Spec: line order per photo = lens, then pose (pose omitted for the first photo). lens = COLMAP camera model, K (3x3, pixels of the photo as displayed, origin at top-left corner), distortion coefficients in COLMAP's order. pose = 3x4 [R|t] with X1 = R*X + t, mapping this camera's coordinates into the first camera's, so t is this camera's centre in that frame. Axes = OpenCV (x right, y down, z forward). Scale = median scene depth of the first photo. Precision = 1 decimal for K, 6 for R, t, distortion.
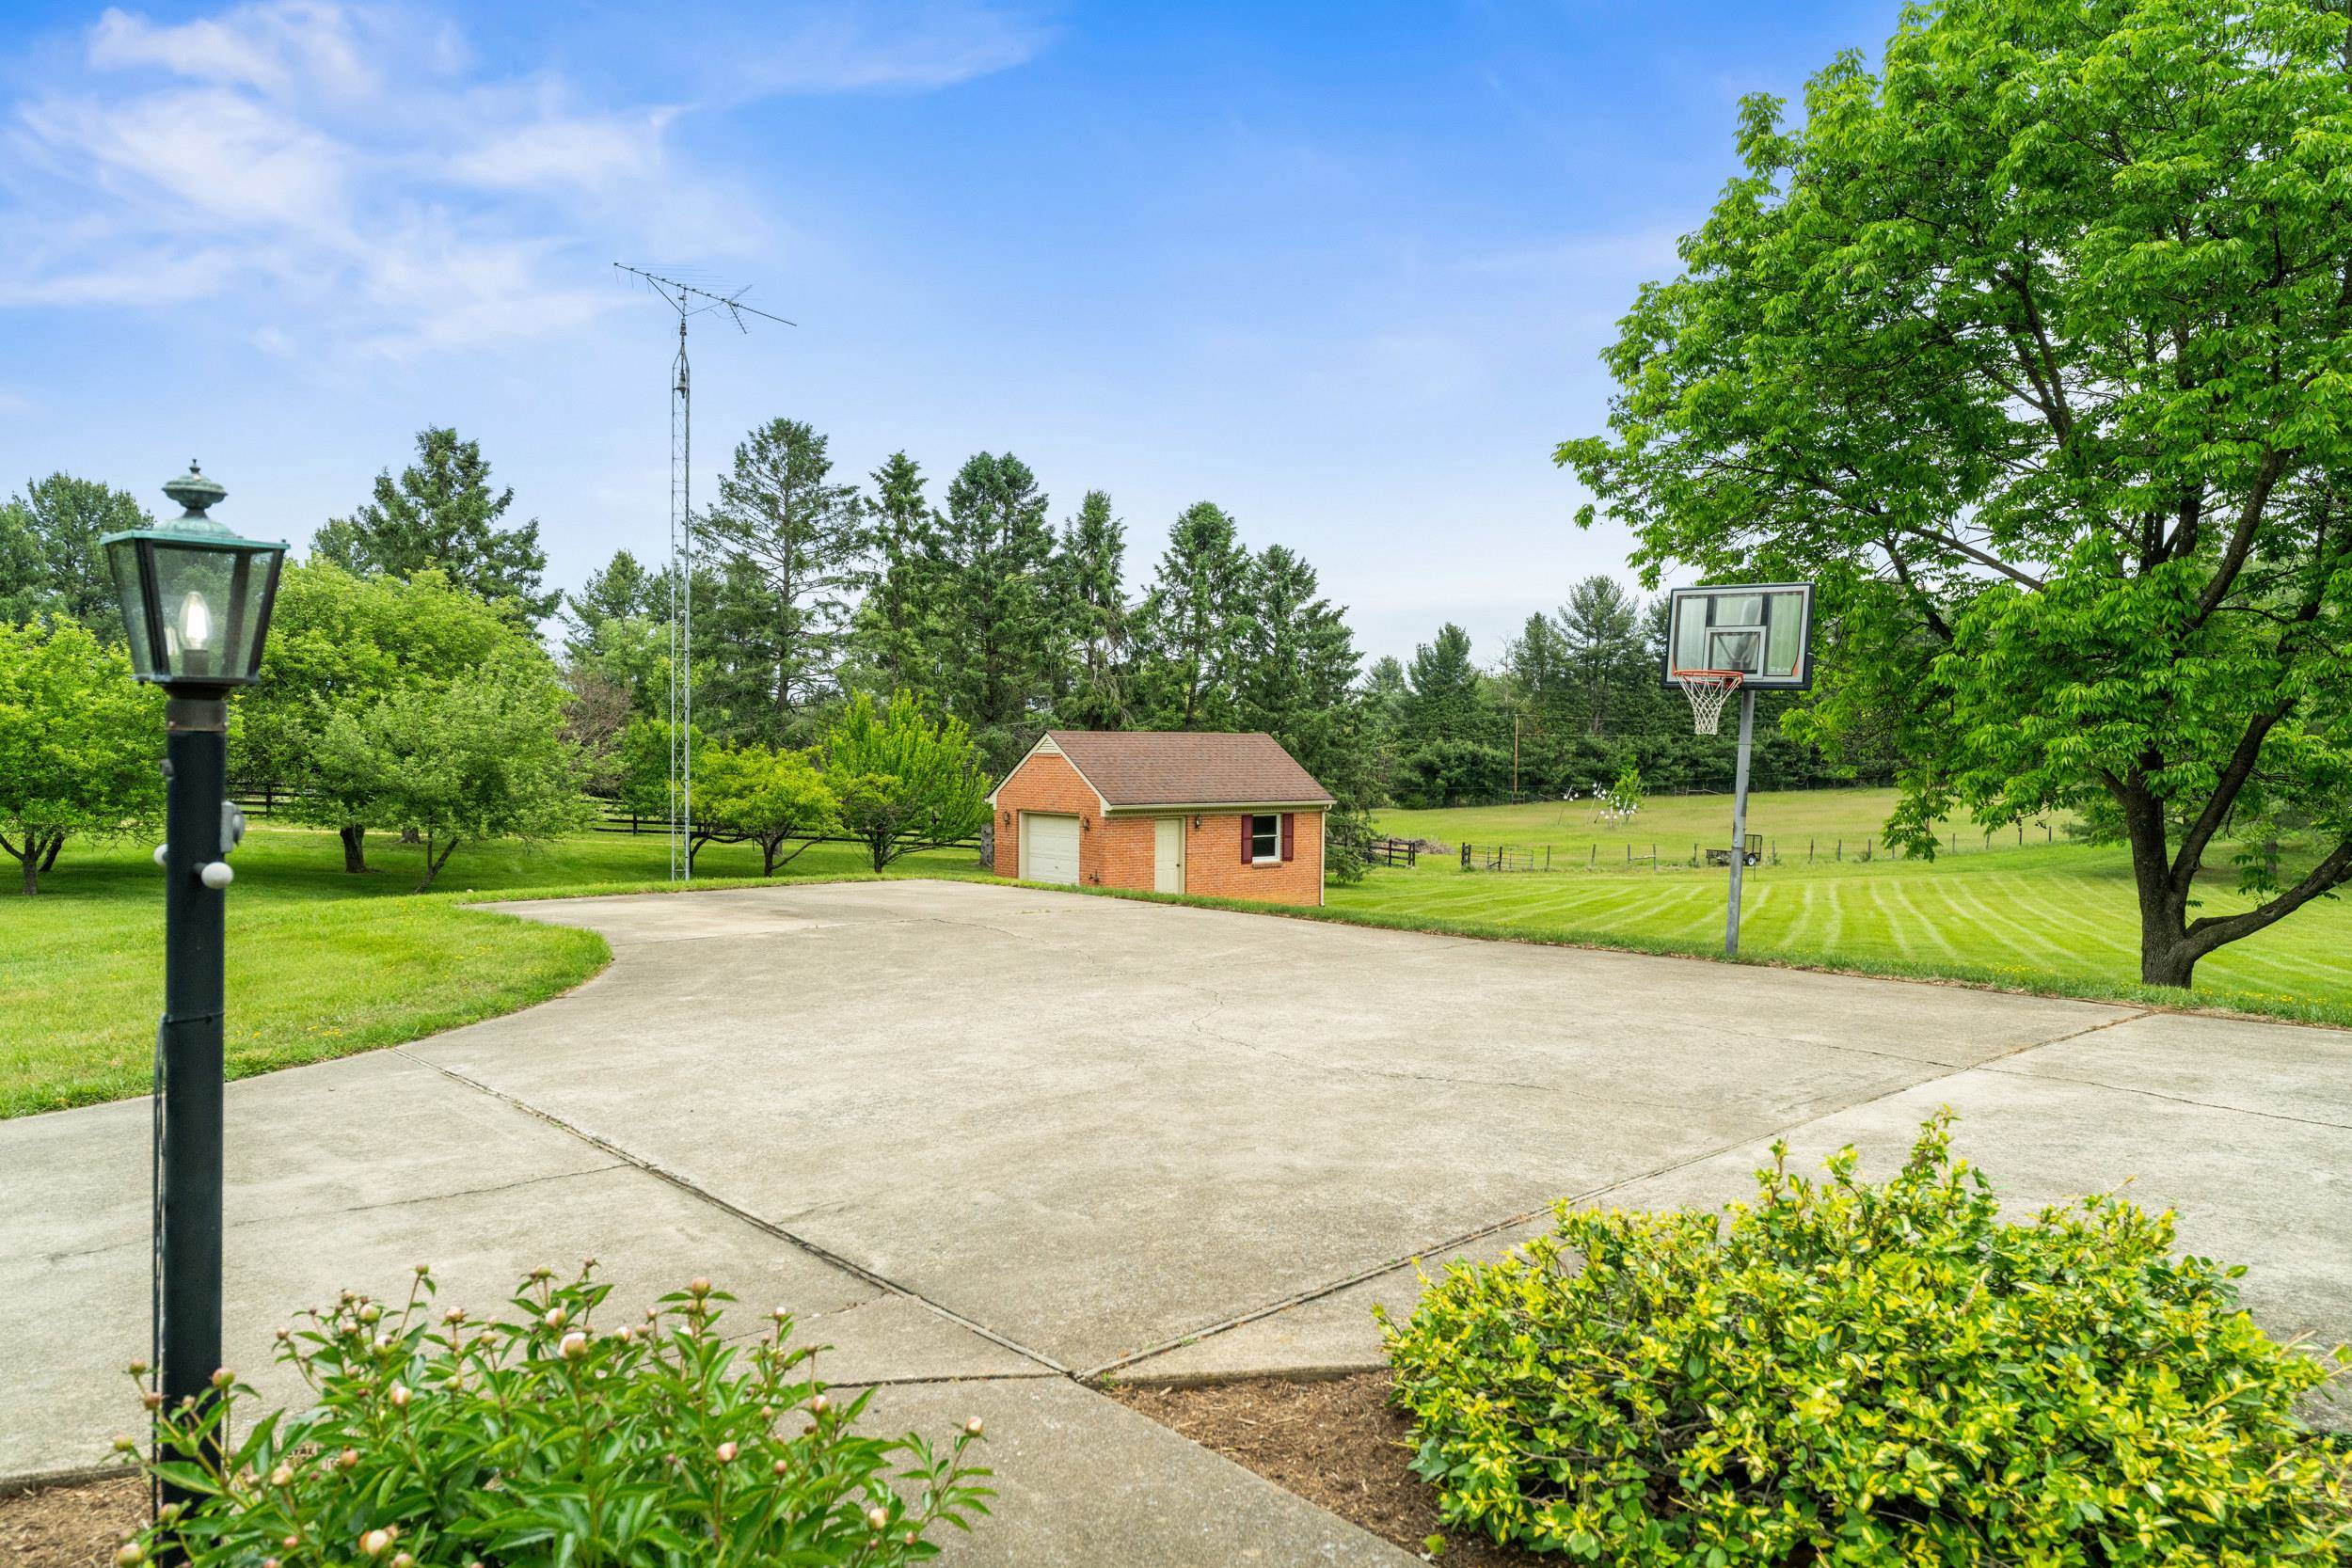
lens RADIAL K [[1561.0, 0, 1171.4], [0, 1561.0, 798.5], [0, 0, 1]] dist [-0.002836, 0.002826]
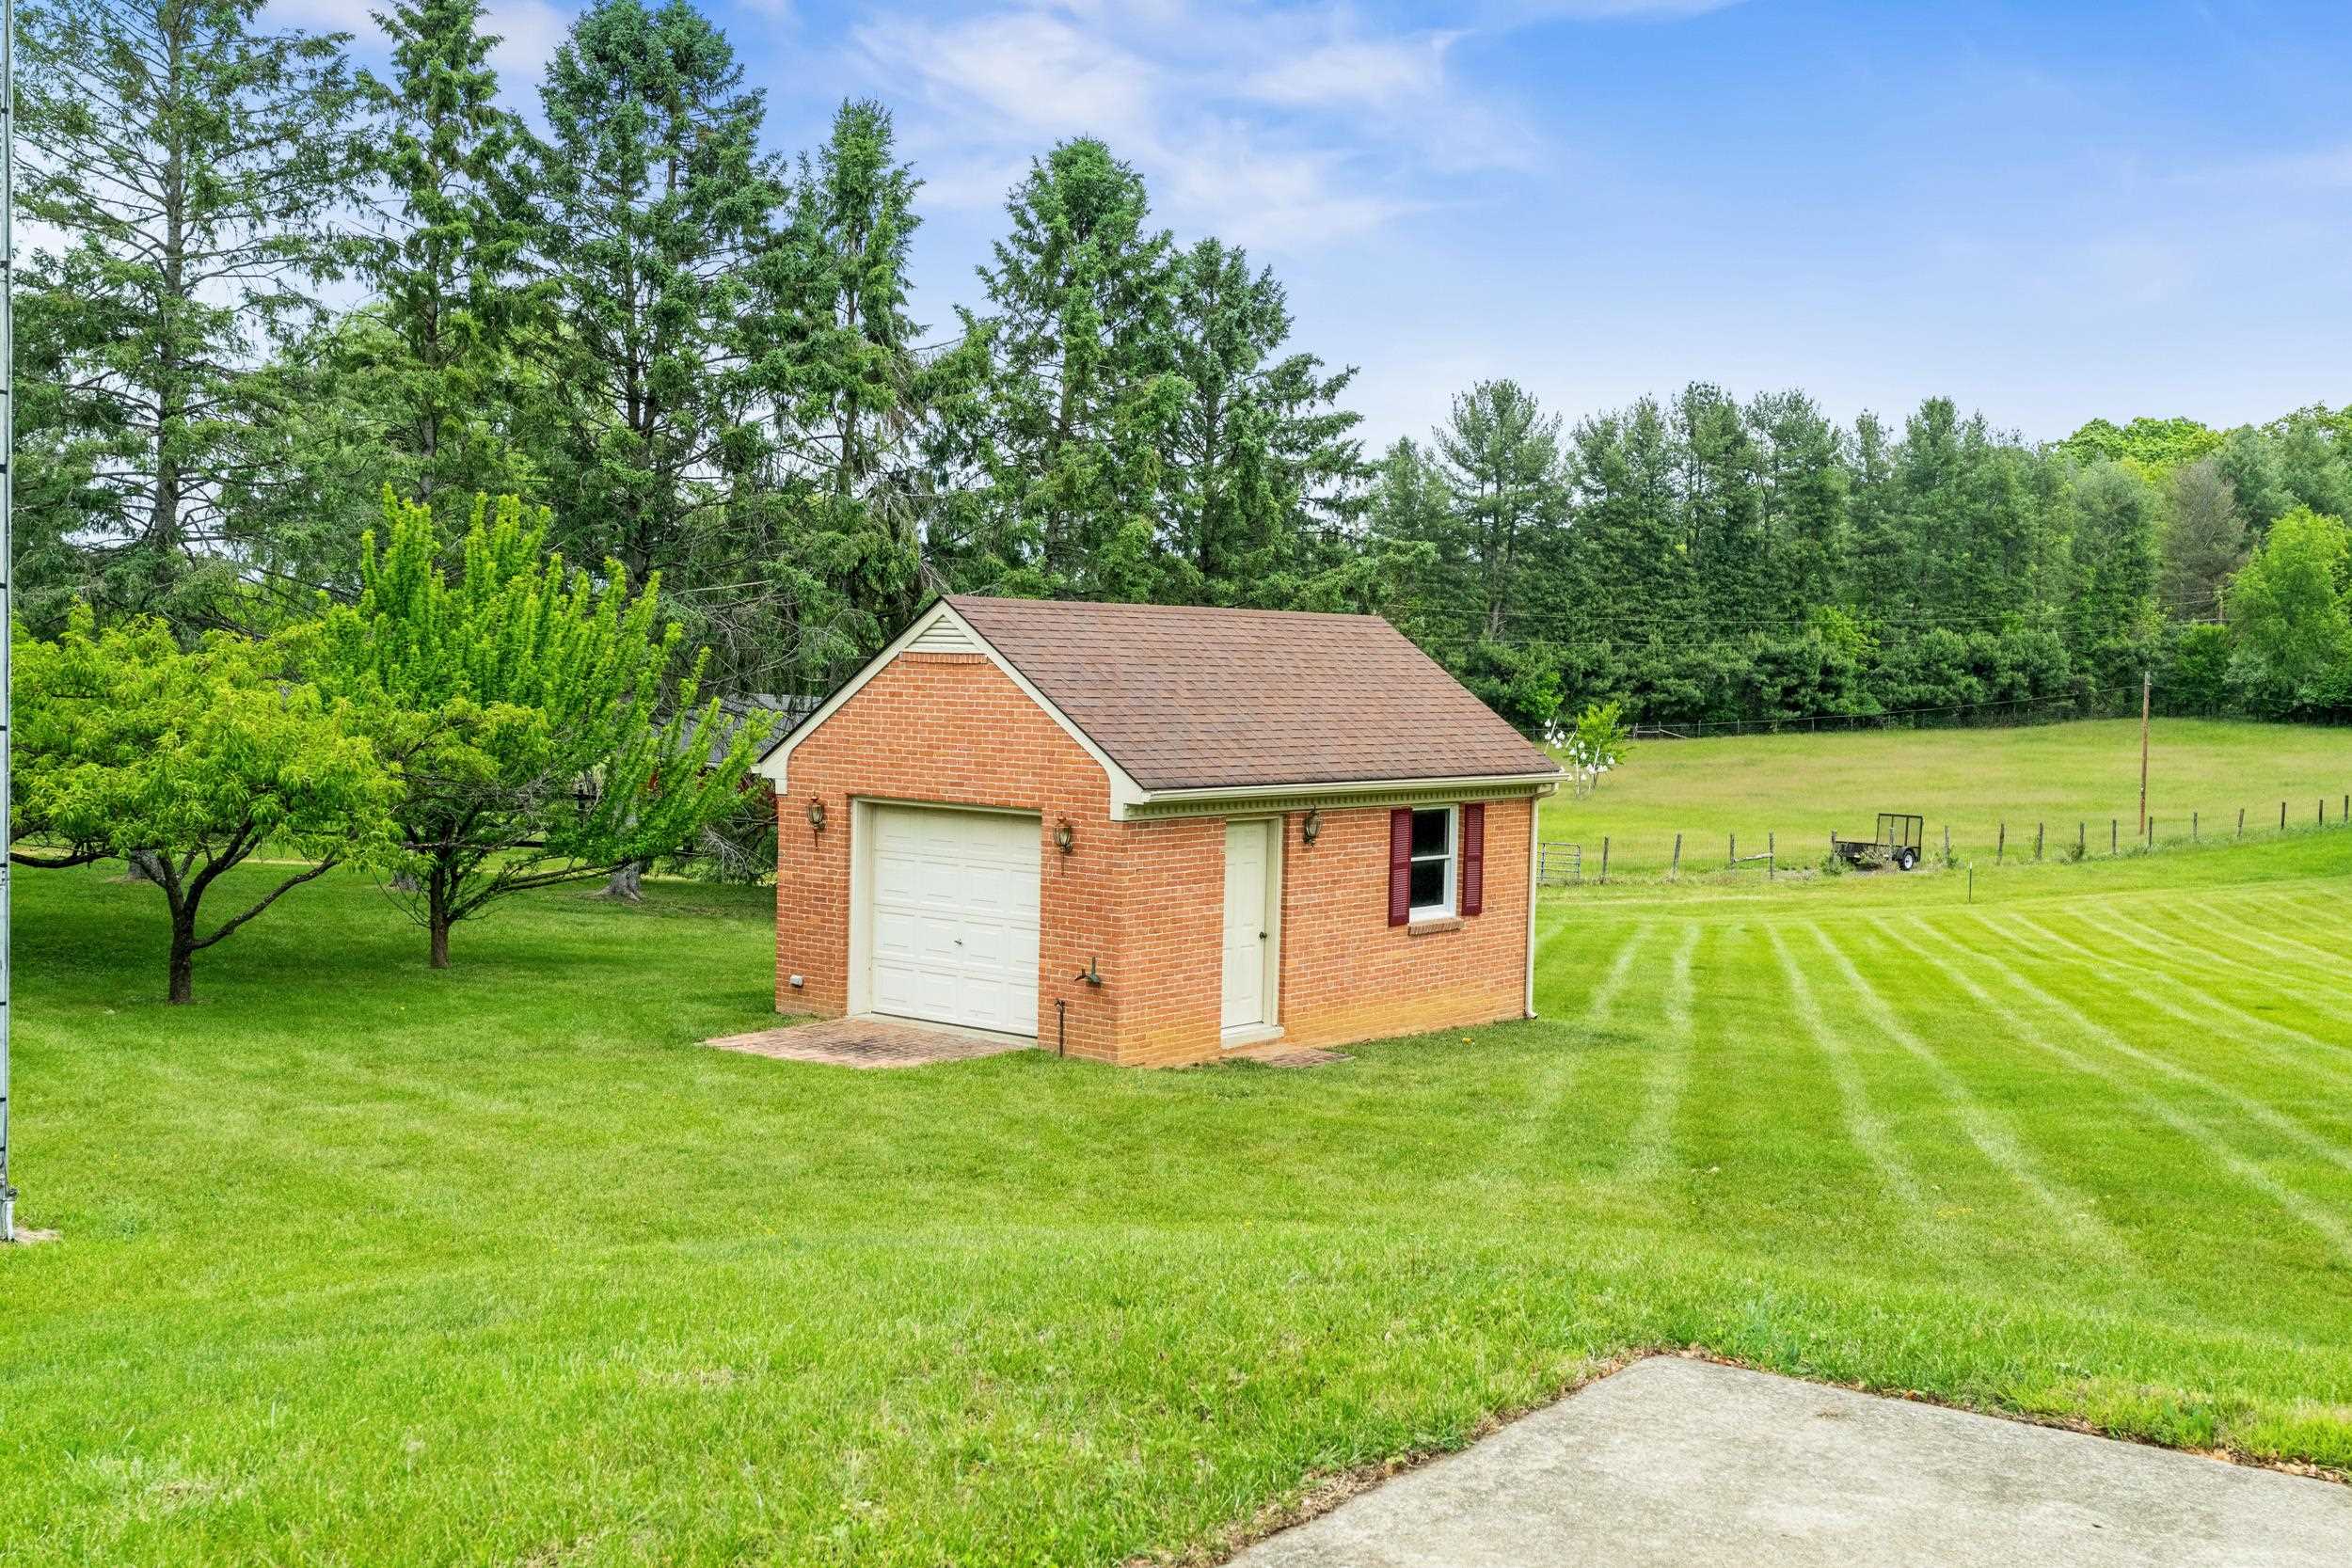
lens RADIAL K [[2428.8, 0, 1180.3], [0, 2428.8, 768.4], [0, 0, 1]] dist [0.024225, 0.000000]
pose [[0.982157, 0.005395, 0.187986, -0.093828], [-0.008071, 0.999877, 0.013472, -0.006038], [-0.187890, -0.014749, 0.982079, 0.267799]]
